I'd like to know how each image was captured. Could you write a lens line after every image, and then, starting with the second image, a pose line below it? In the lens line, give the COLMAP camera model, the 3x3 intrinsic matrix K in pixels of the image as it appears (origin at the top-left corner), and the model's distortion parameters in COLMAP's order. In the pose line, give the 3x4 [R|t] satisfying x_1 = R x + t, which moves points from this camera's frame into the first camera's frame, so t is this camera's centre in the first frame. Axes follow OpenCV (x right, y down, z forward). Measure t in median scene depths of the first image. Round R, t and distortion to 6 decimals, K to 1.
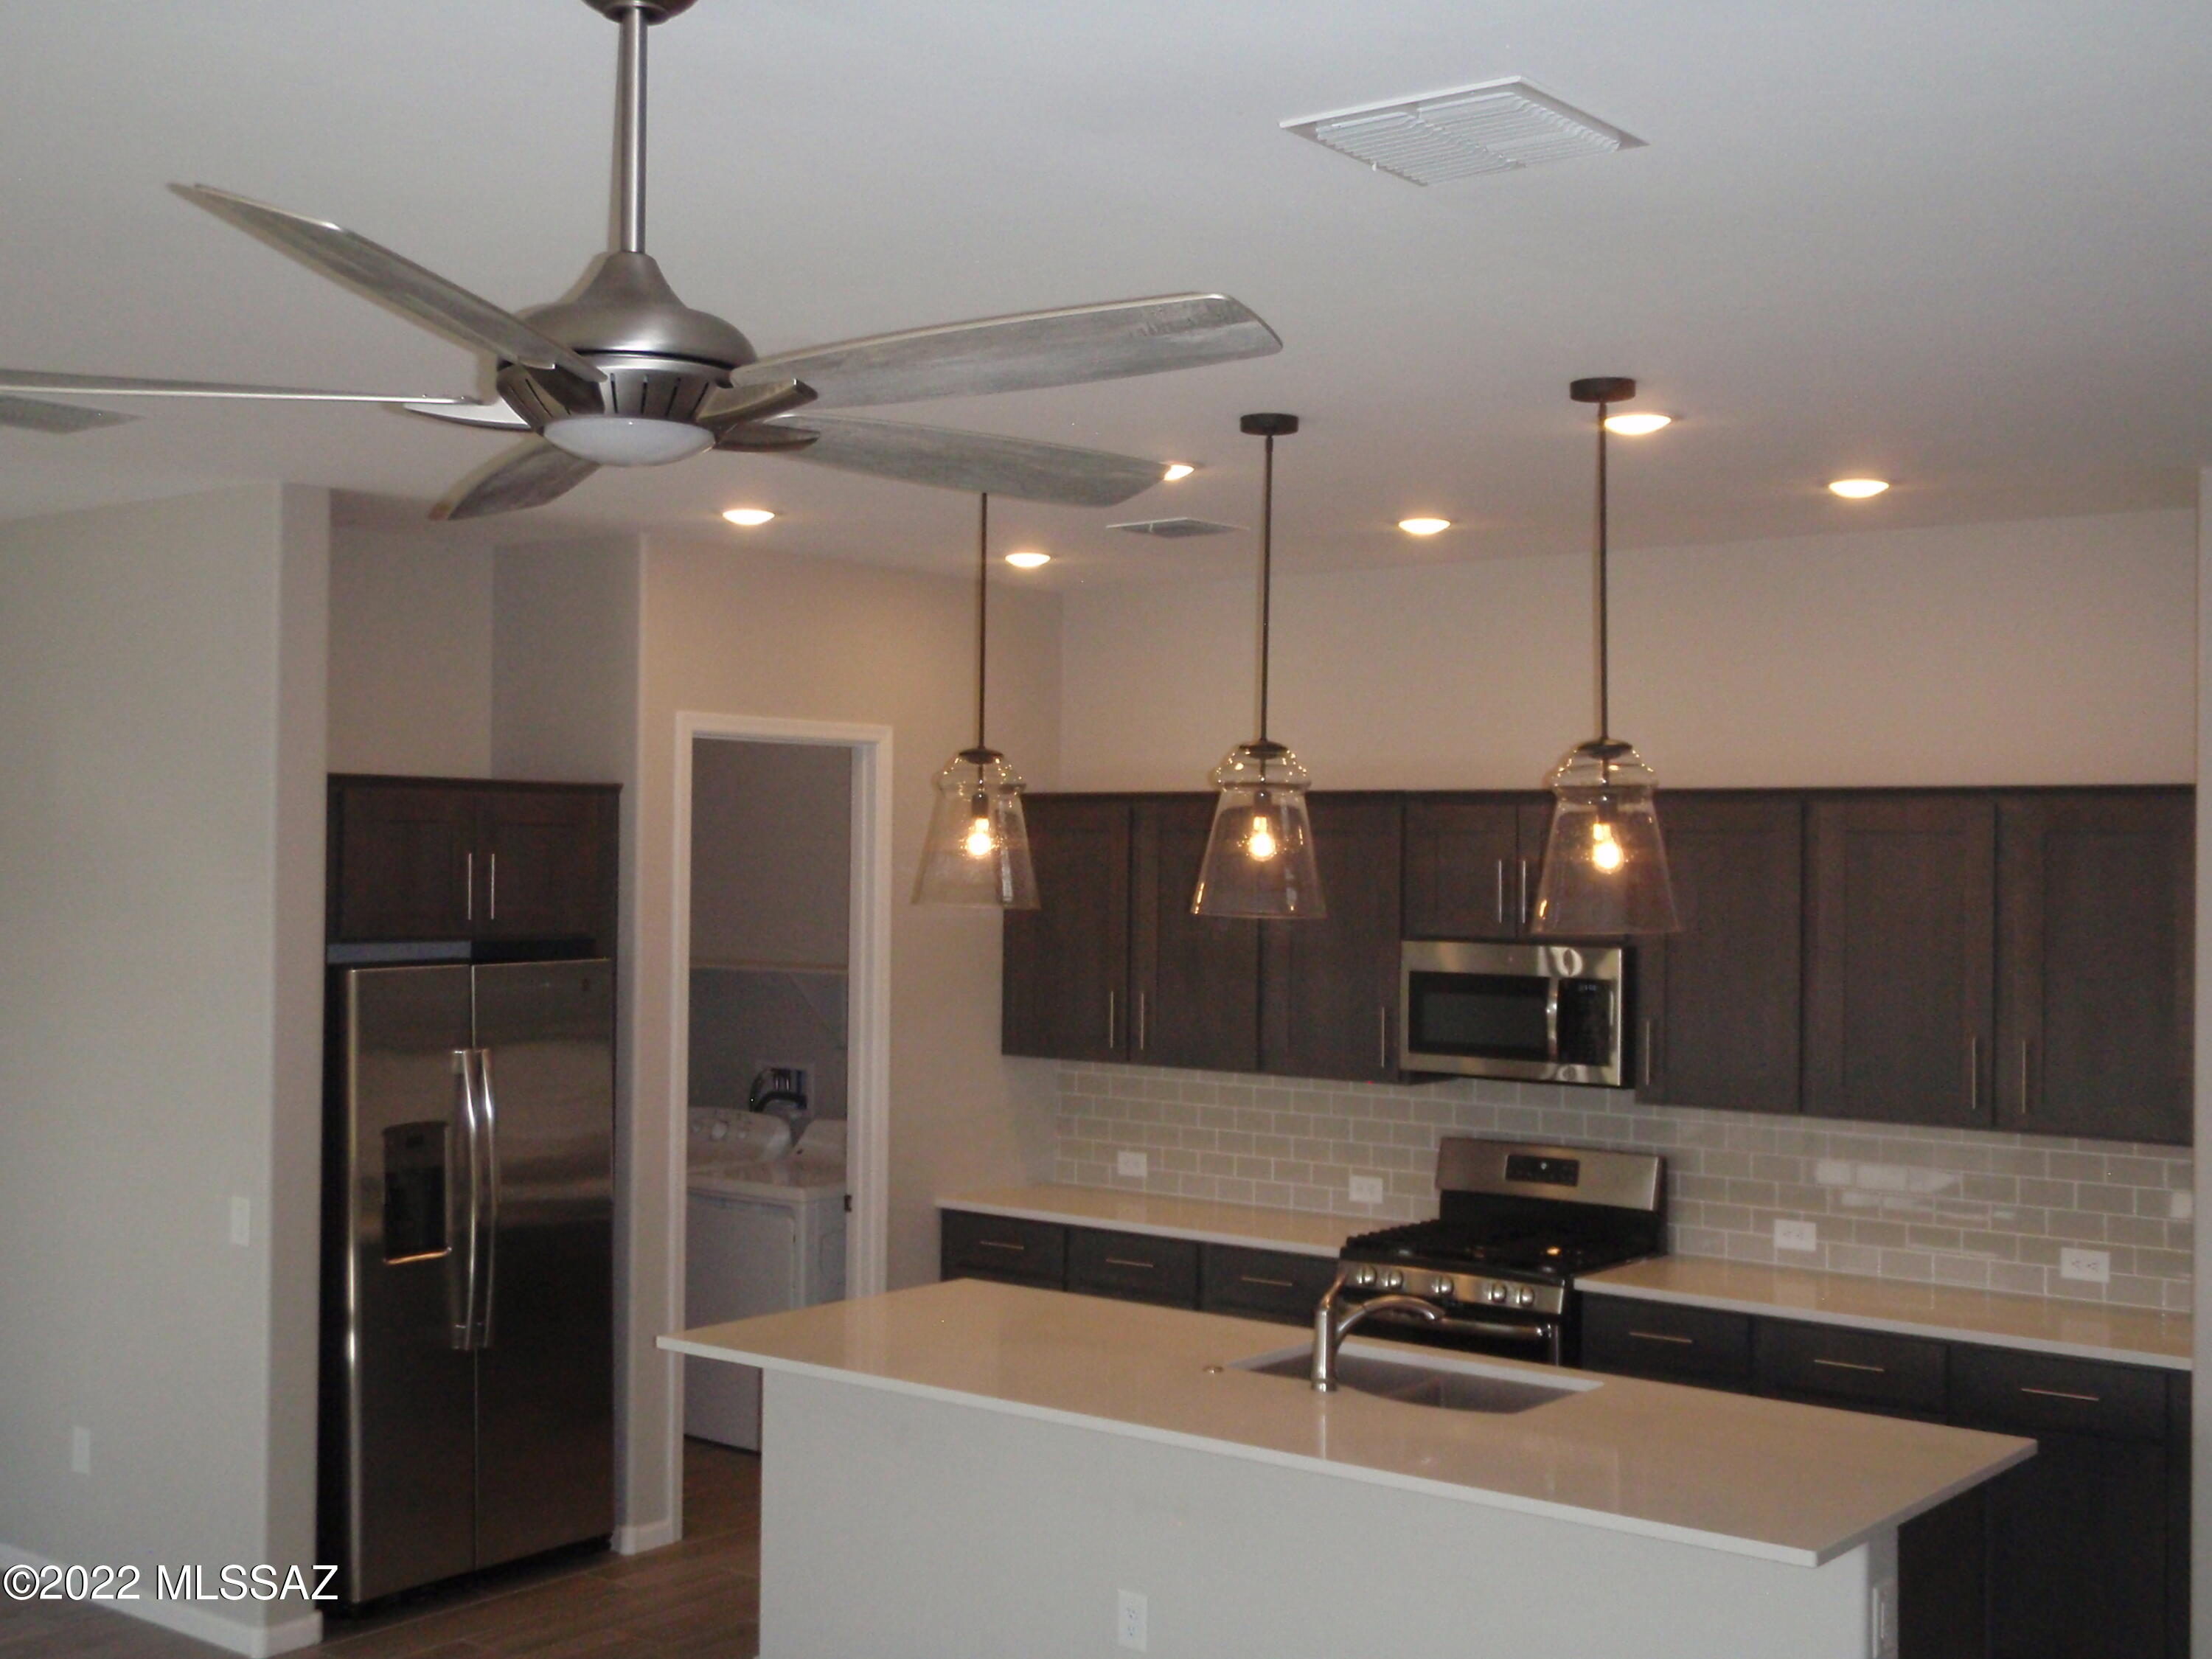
lens RADIAL K [[2706.8, 0, 1106.0], [0, 2706.8, 829.5], [0, 0, 1]] dist [0.025739, -0.021485]
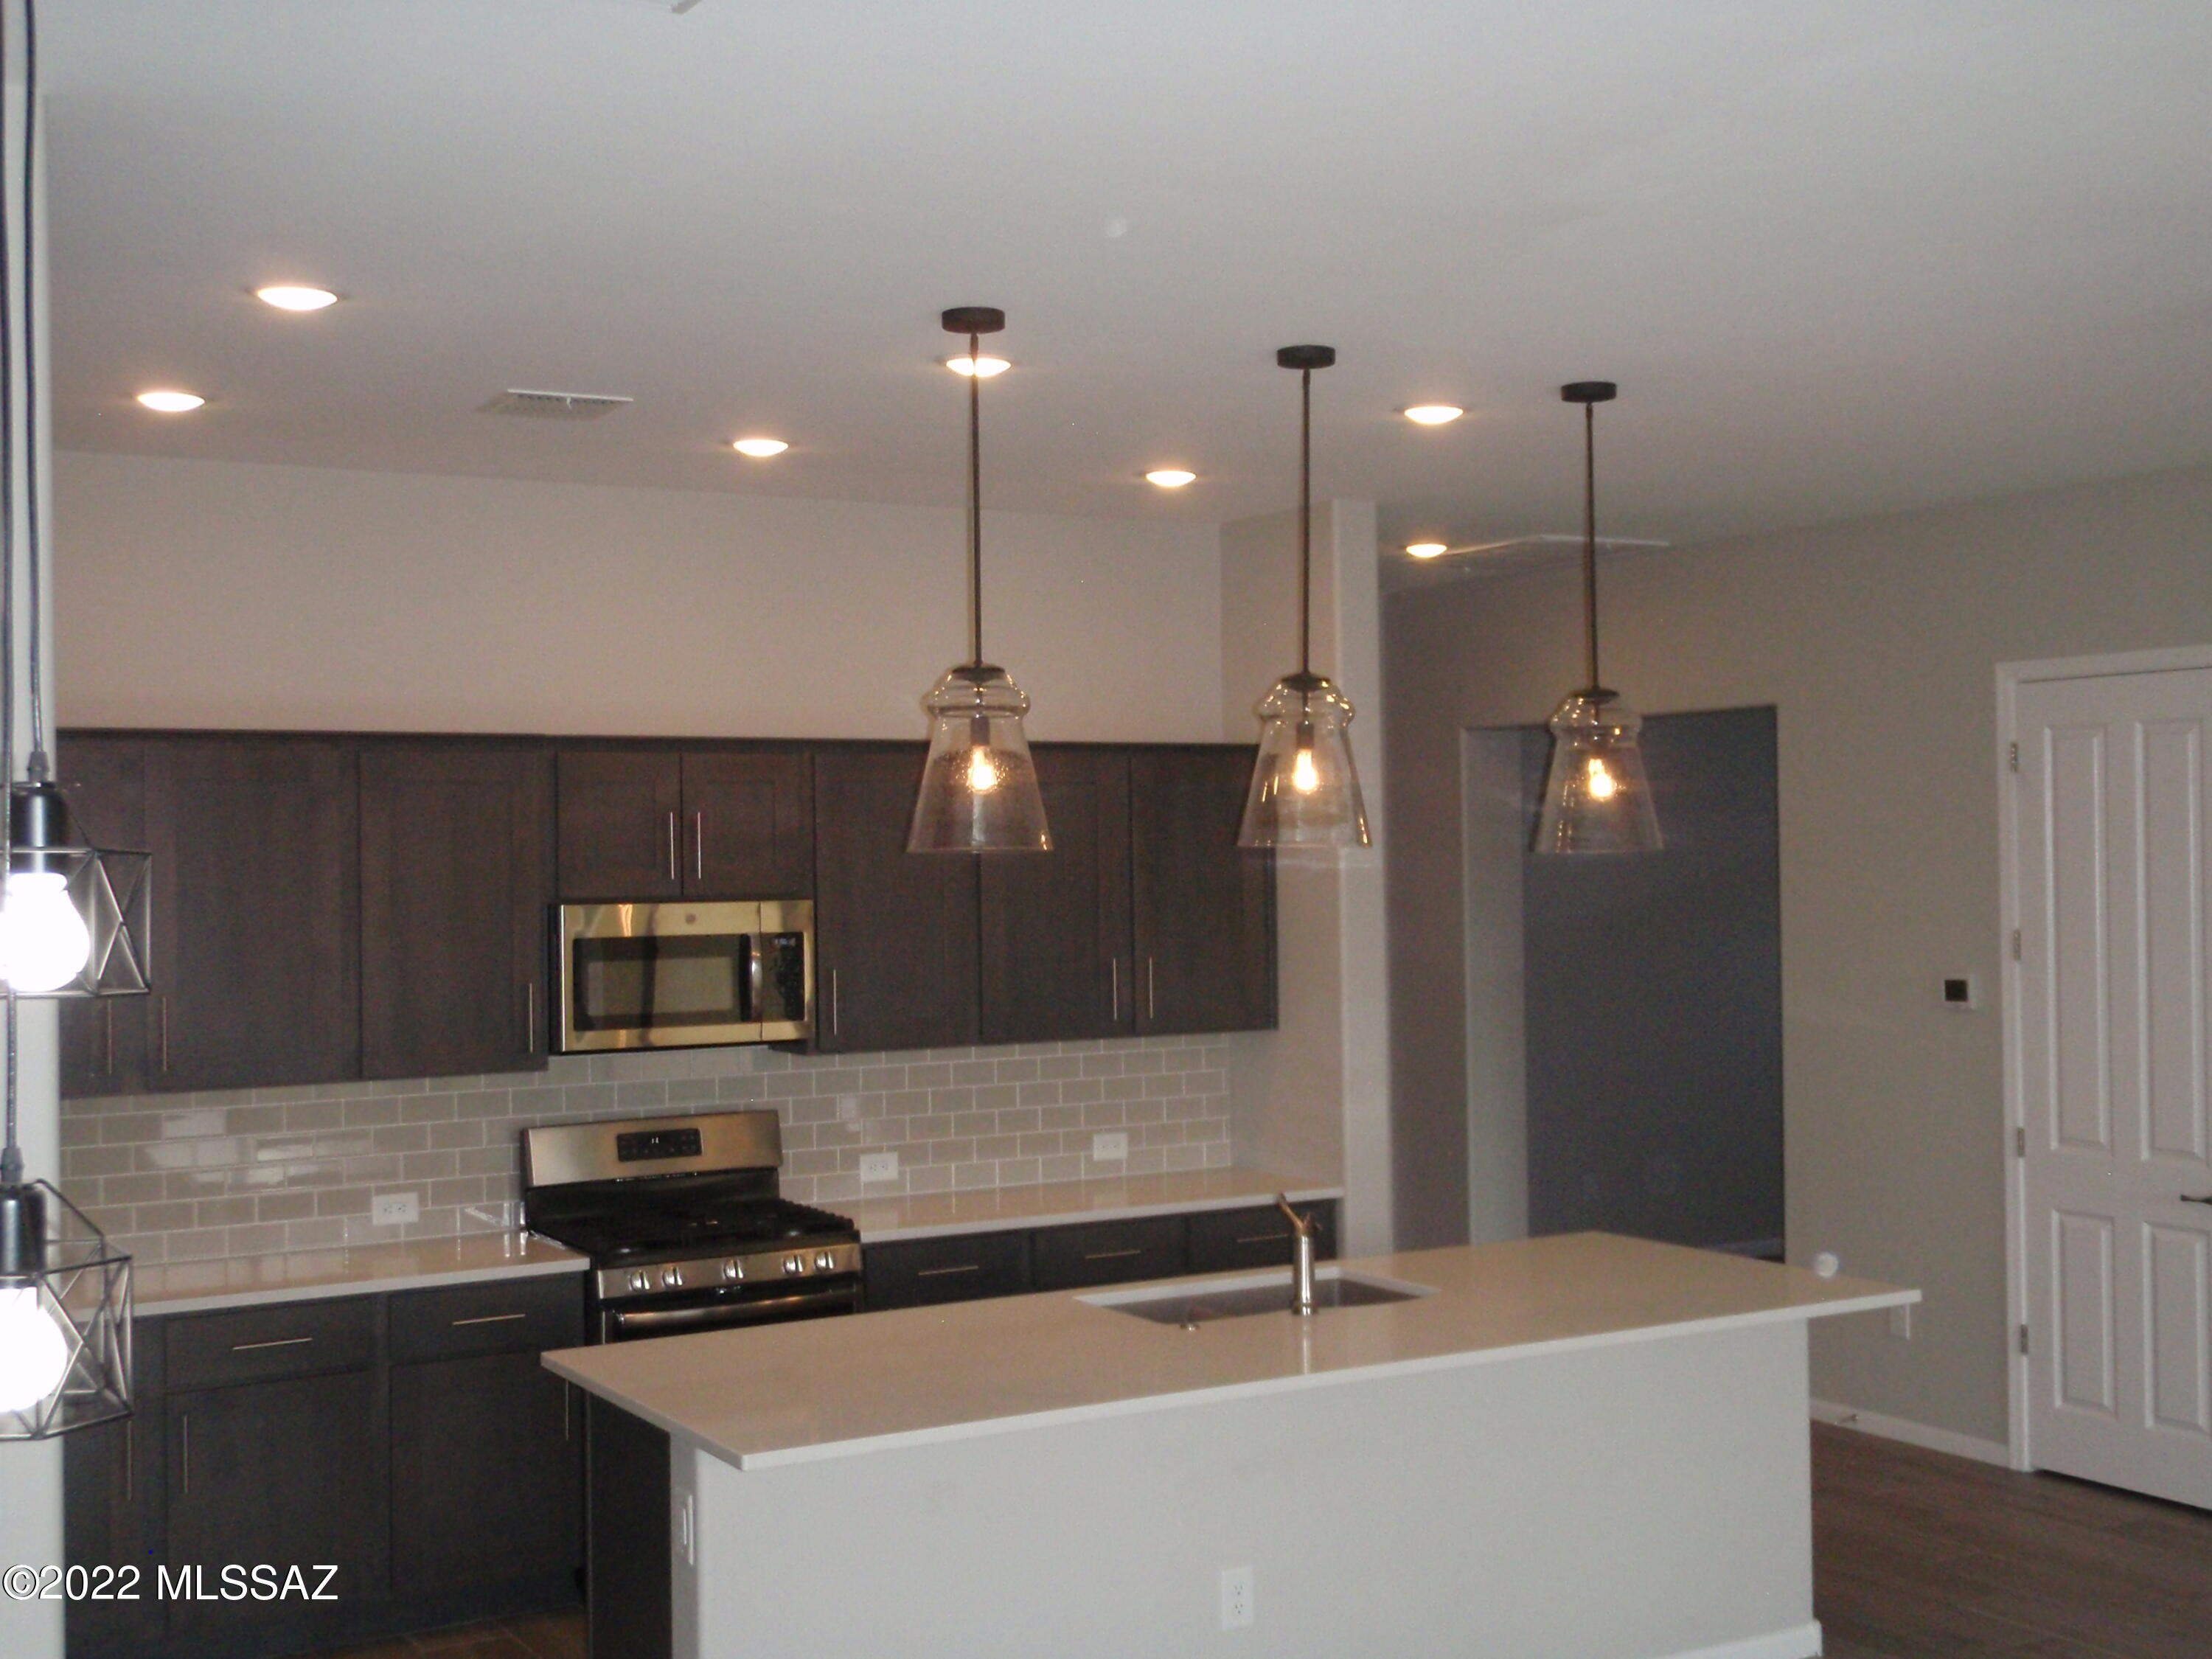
lens RADIAL K [[2542.4, 0, 1106.0], [0, 2542.4, 829.5], [0, 0, 1]] dist [0.053609, -0.041607]
pose [[0.349047, -0.018642, 0.936920, -0.670587], [0.005176, 0.999825, 0.017966, 0.002507], [-0.937091, -0.001422, 0.349082, 0.610878]]
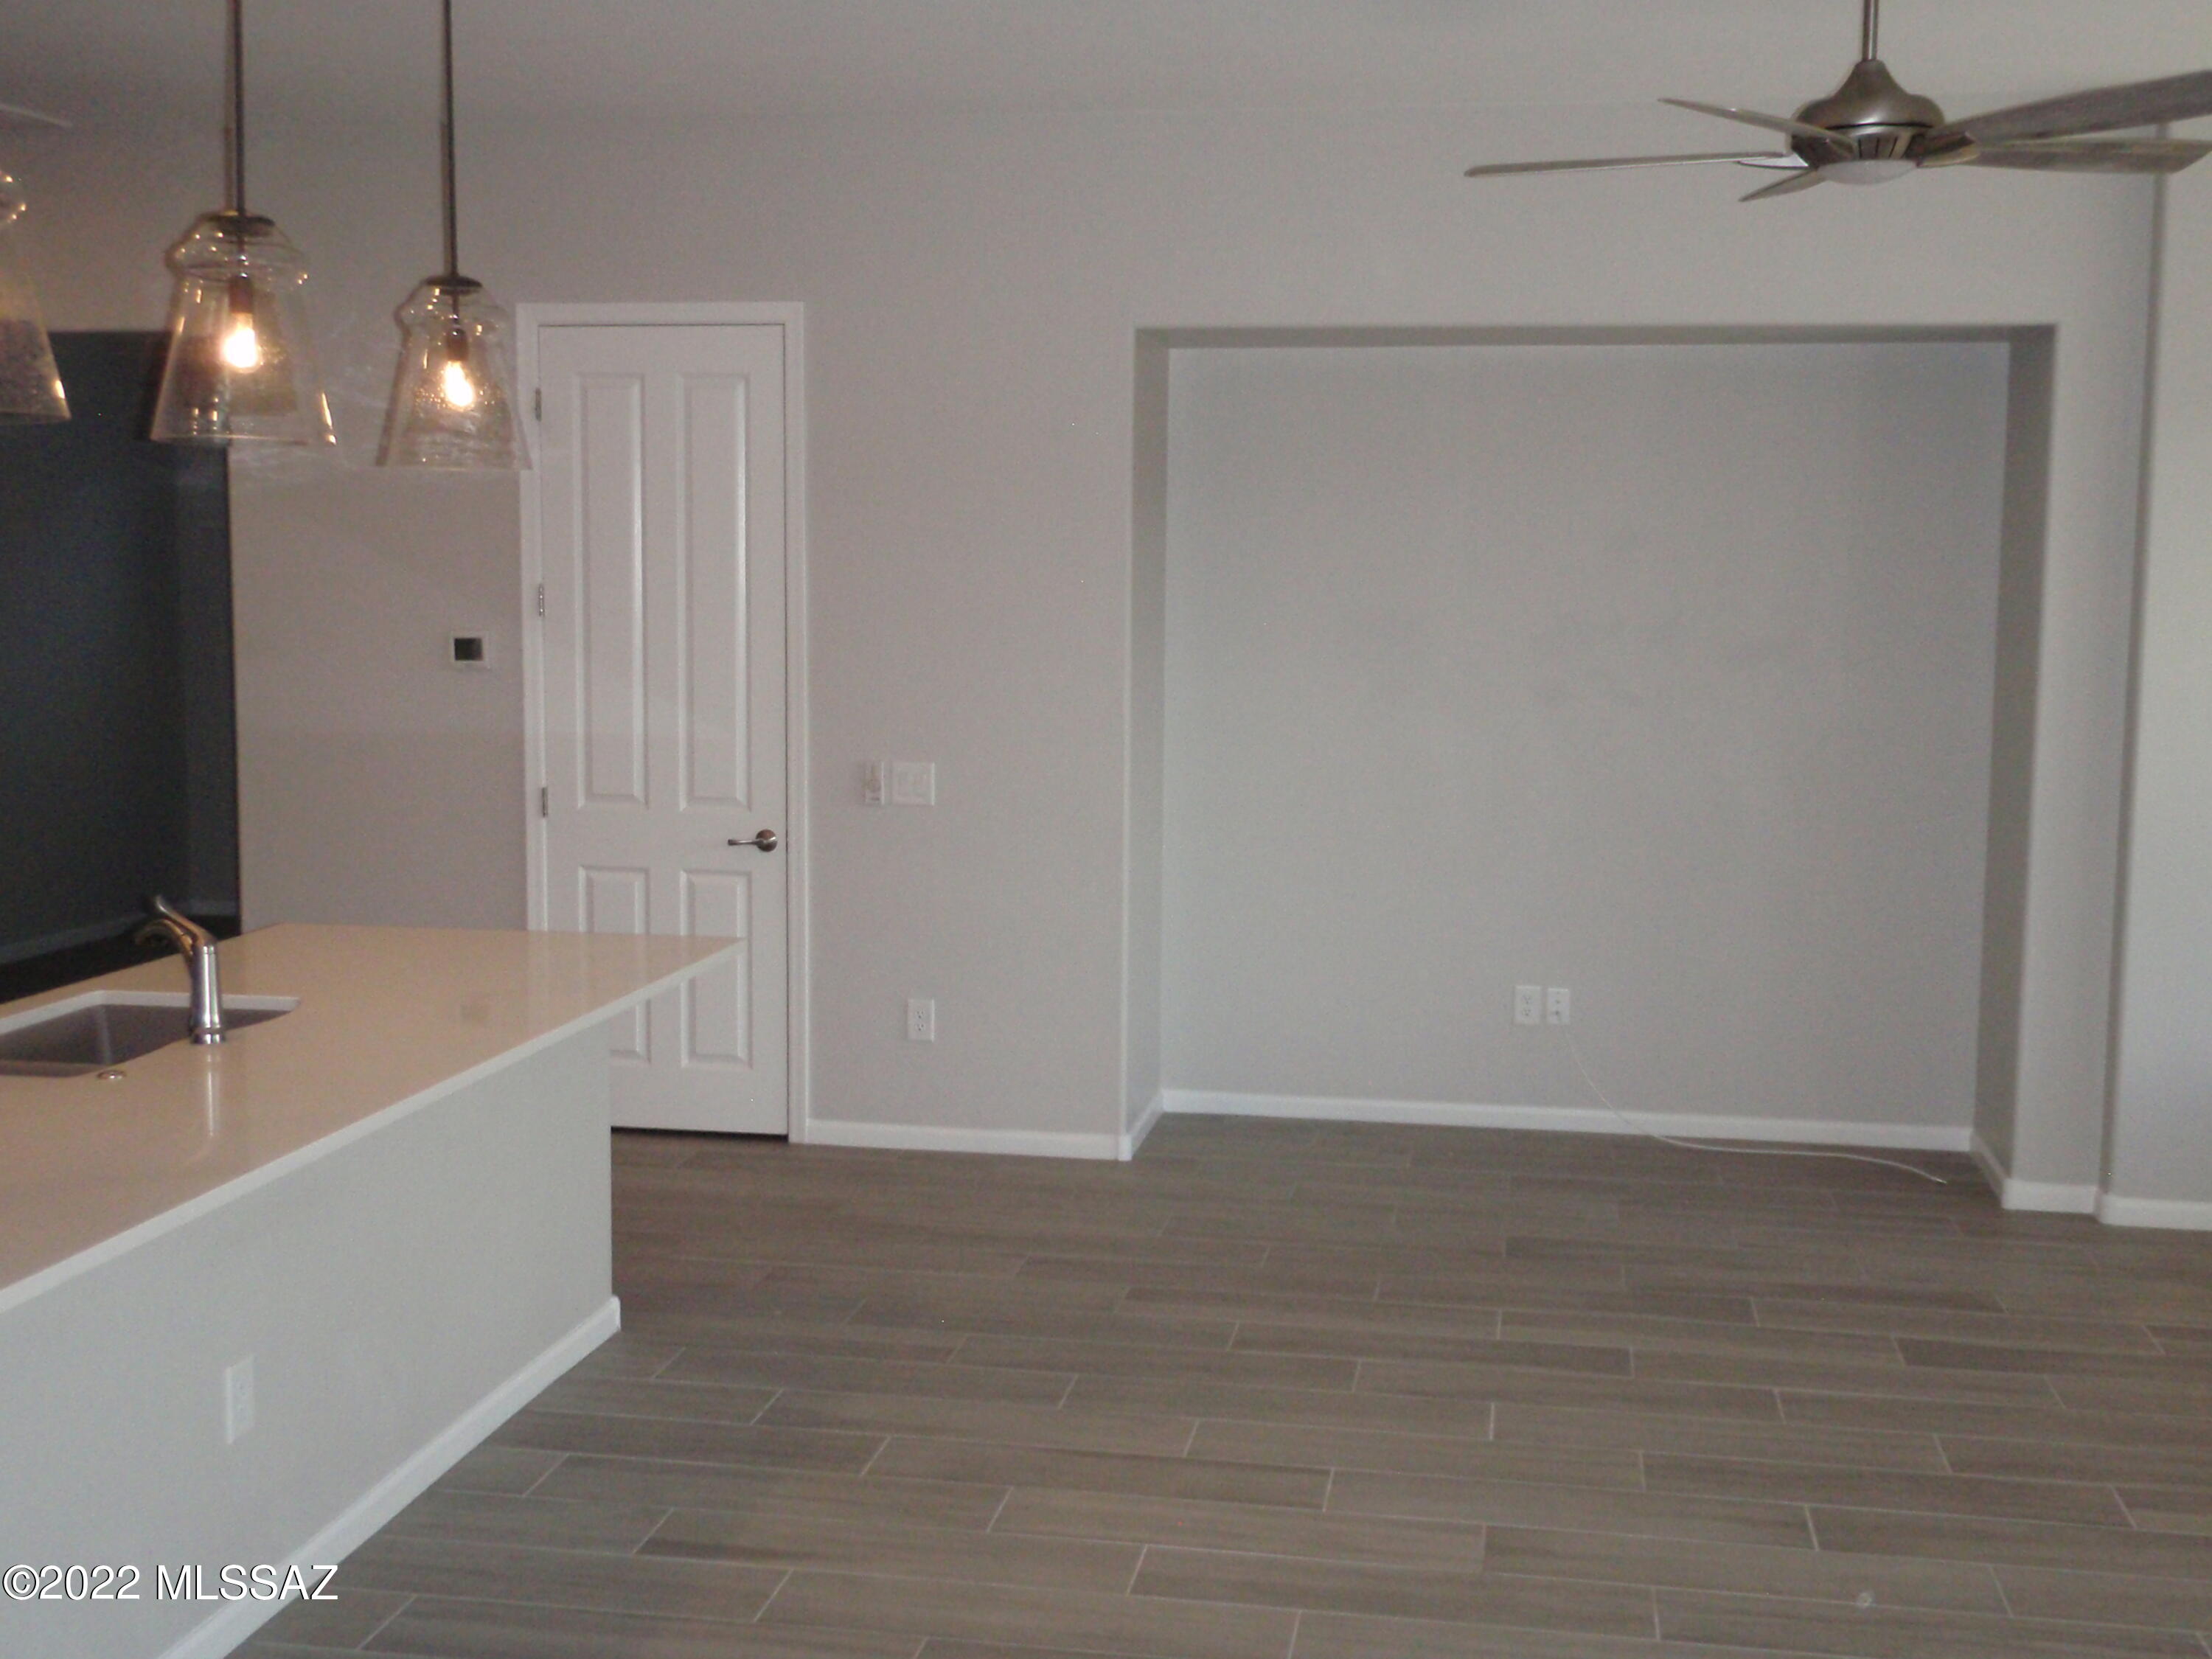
lens RADIAL K [[2542.4, 0, 1106.0], [0, 2542.4, 829.5], [0, 0, 1]] dist [0.053609, -0.041607]
pose [[-0.486120, -0.121191, 0.865448, -0.569701], [-0.035710, 0.992265, 0.118891, 0.029148], [-0.873162, 0.026890, -0.486688, 0.893023]]
